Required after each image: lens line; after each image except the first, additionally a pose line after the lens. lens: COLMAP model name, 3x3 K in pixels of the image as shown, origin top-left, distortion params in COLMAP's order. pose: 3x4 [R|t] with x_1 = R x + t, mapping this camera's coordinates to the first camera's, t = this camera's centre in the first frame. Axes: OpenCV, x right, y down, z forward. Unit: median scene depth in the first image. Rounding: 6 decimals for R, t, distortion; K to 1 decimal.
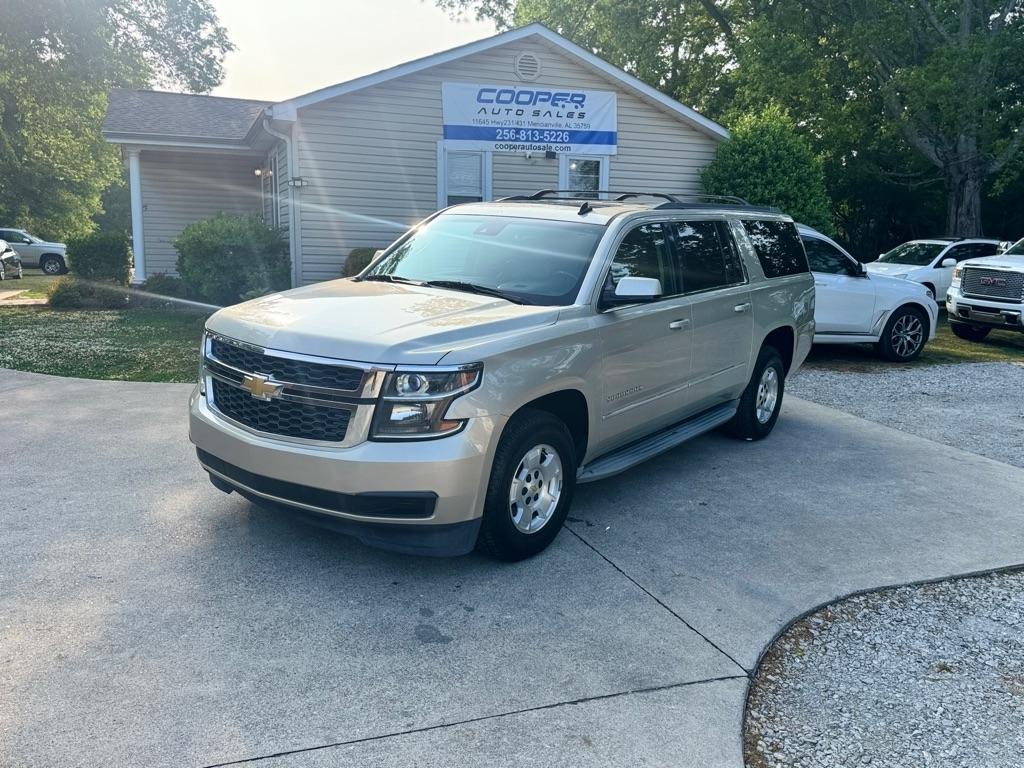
lens RADIAL K [[870.4, 0, 510.9], [0, 870.4, 377.2], [0, 0, 1]] dist [0.104510, -0.170148]
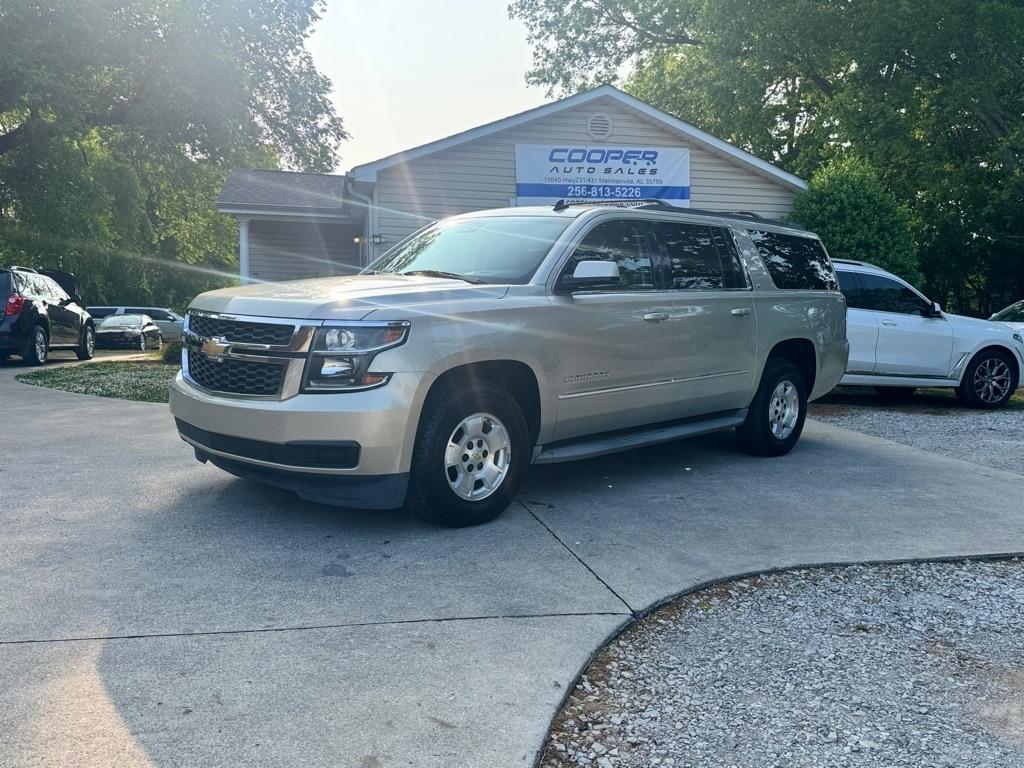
lens RADIAL K [[870.4, 0, 508.9], [0, 870.4, 377.3], [0, 0, 1]] dist [0.104510, -0.170148]
pose [[0.988646, 0.001157, -0.150260, 0.200591], [-0.016130, 0.995010, -0.098464, 0.124925], [0.149397, 0.099770, 0.983731, -0.006323]]
